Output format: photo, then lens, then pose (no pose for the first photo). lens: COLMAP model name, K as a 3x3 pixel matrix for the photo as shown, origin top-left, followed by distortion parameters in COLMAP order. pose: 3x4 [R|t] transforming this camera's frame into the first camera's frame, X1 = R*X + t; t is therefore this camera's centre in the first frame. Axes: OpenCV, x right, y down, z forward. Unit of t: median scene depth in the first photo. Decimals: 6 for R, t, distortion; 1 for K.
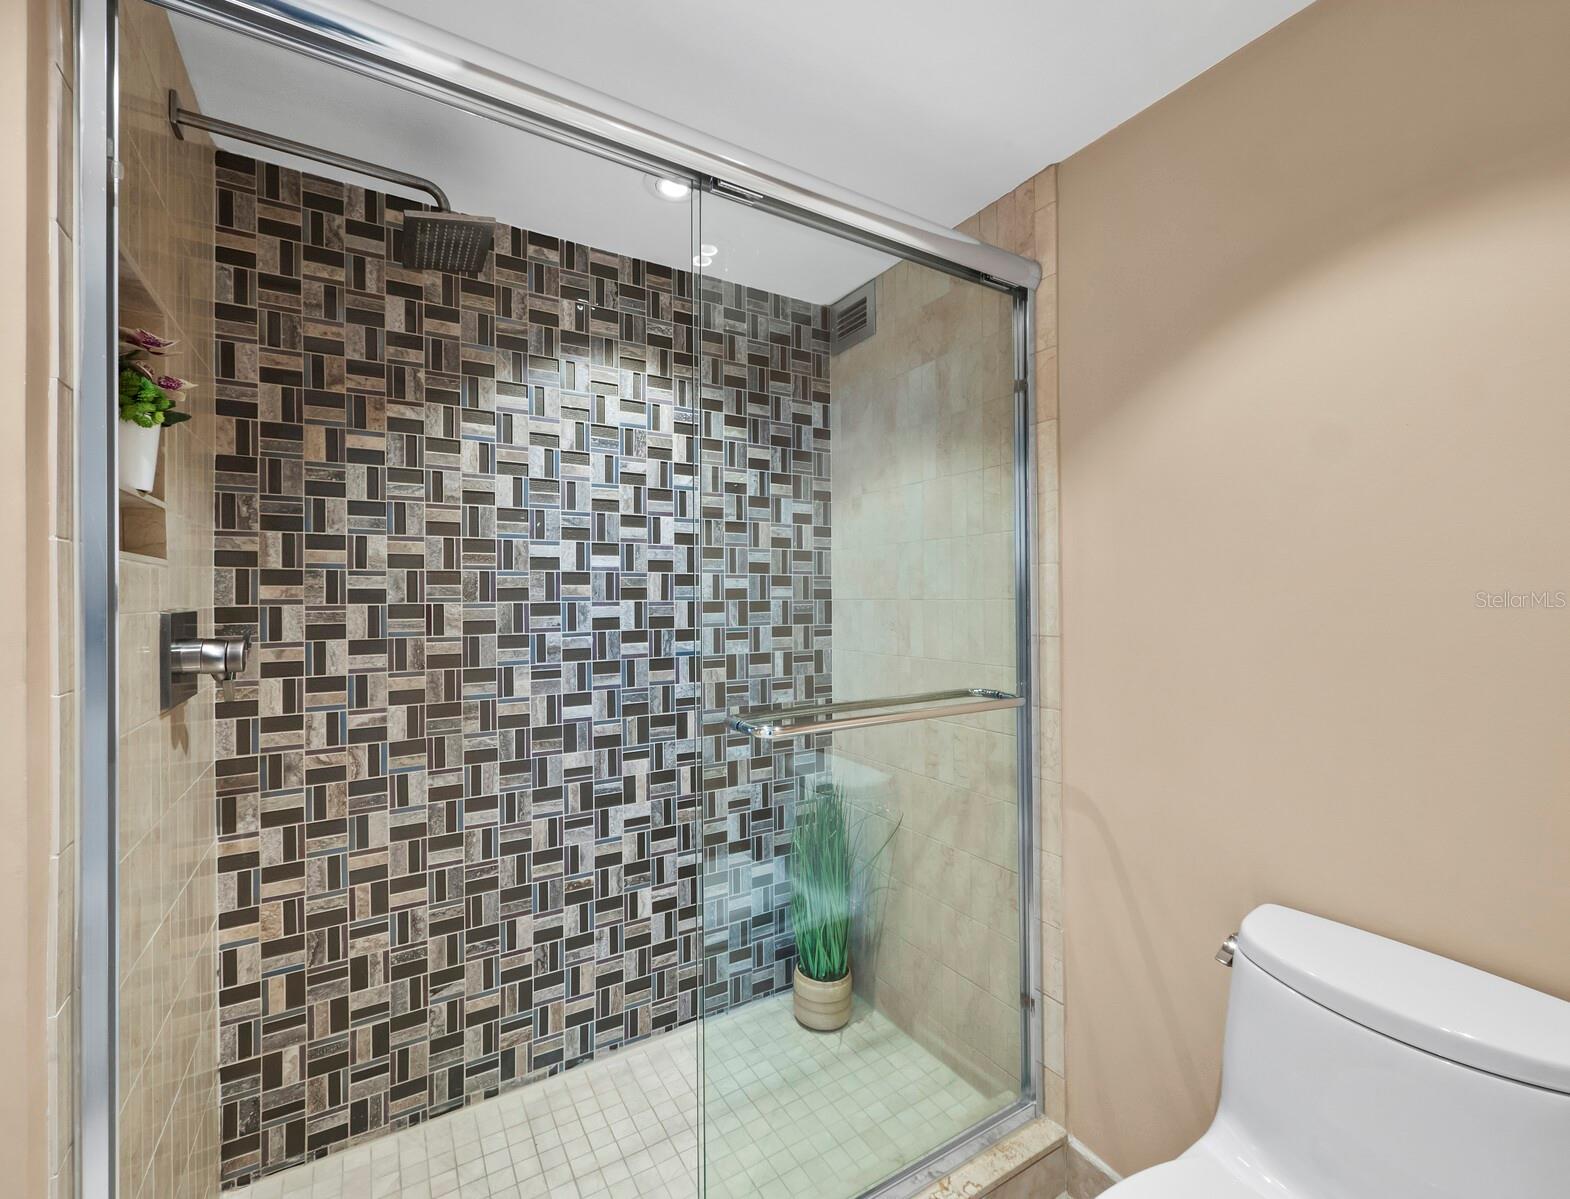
lens RADIAL K [[667.5, 0, 785.0], [0, 667.5, 599.5], [0, 0, 1]] dist [-0.000613, 0.000014]
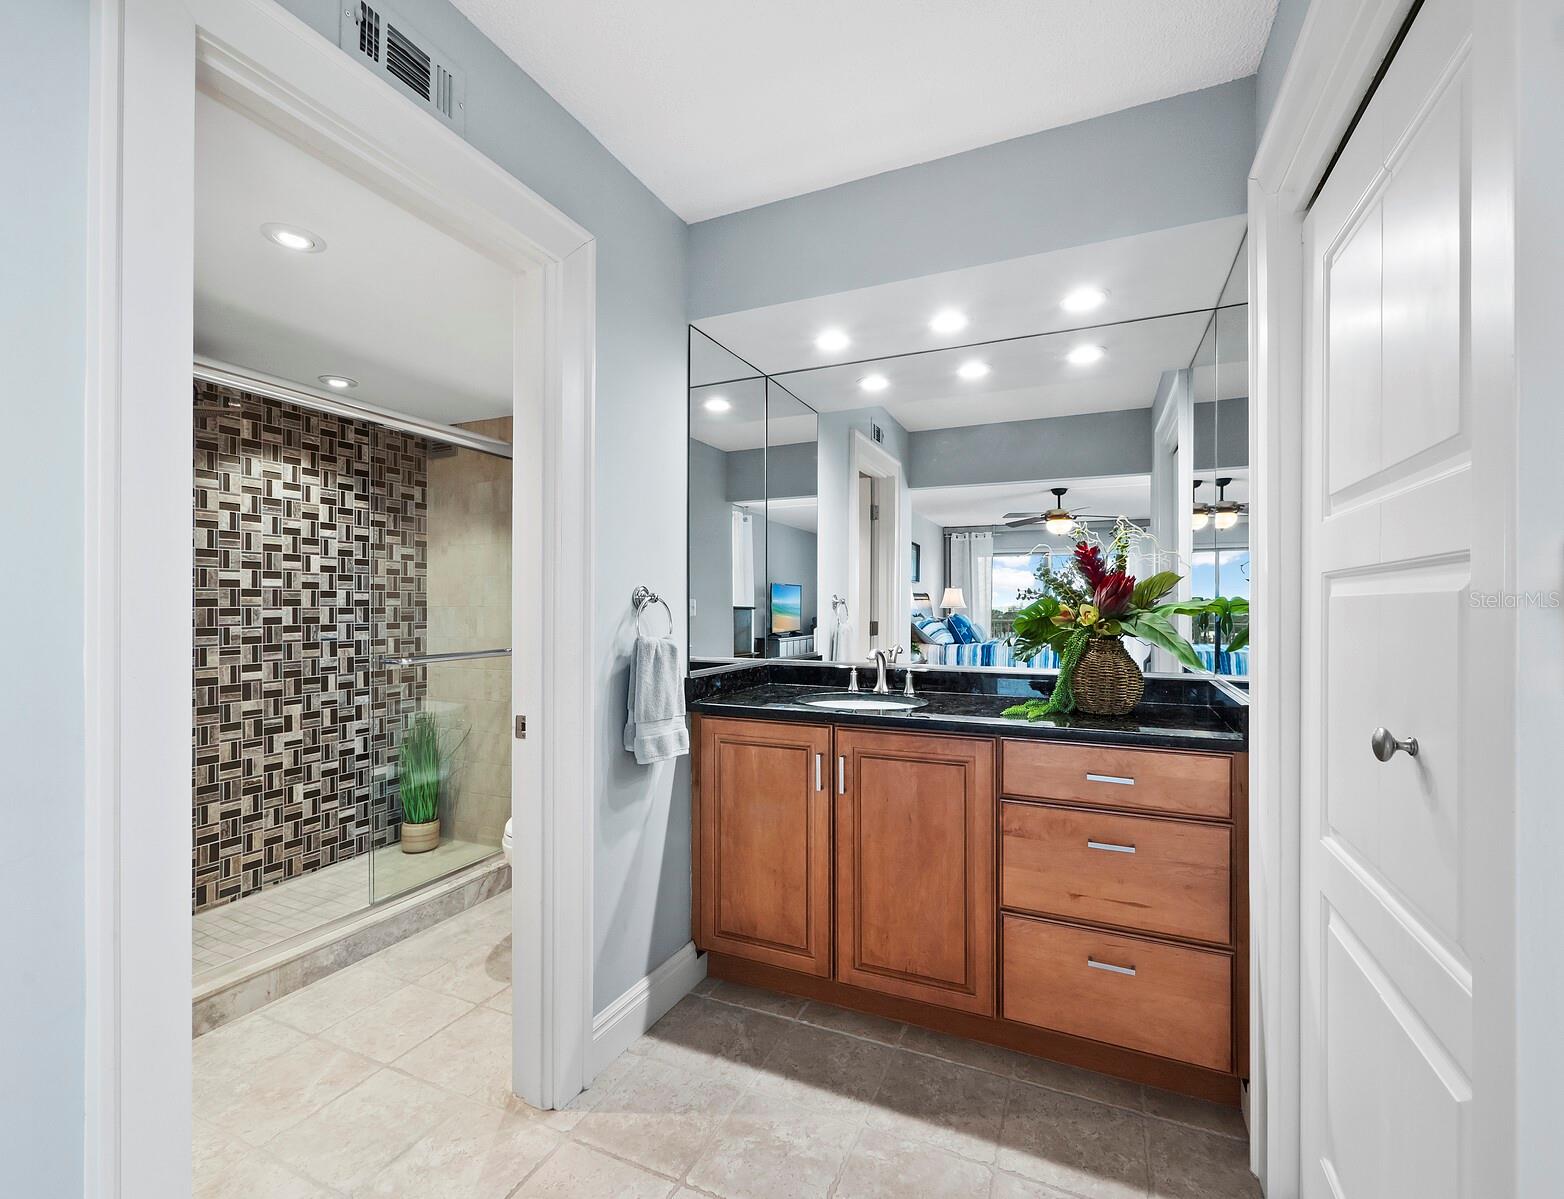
lens RADIAL K [[665.0, 0, 782.0], [0, 665.0, 599.5], [0, 0, 1]] dist [-0.000613, 0.000014]
pose [[0.830029, 0.007891, 0.557665, -0.138401], [-0.000404, 0.999908, -0.013547, 0.005029], [-0.557721, 0.011019, 0.829955, -1.002919]]
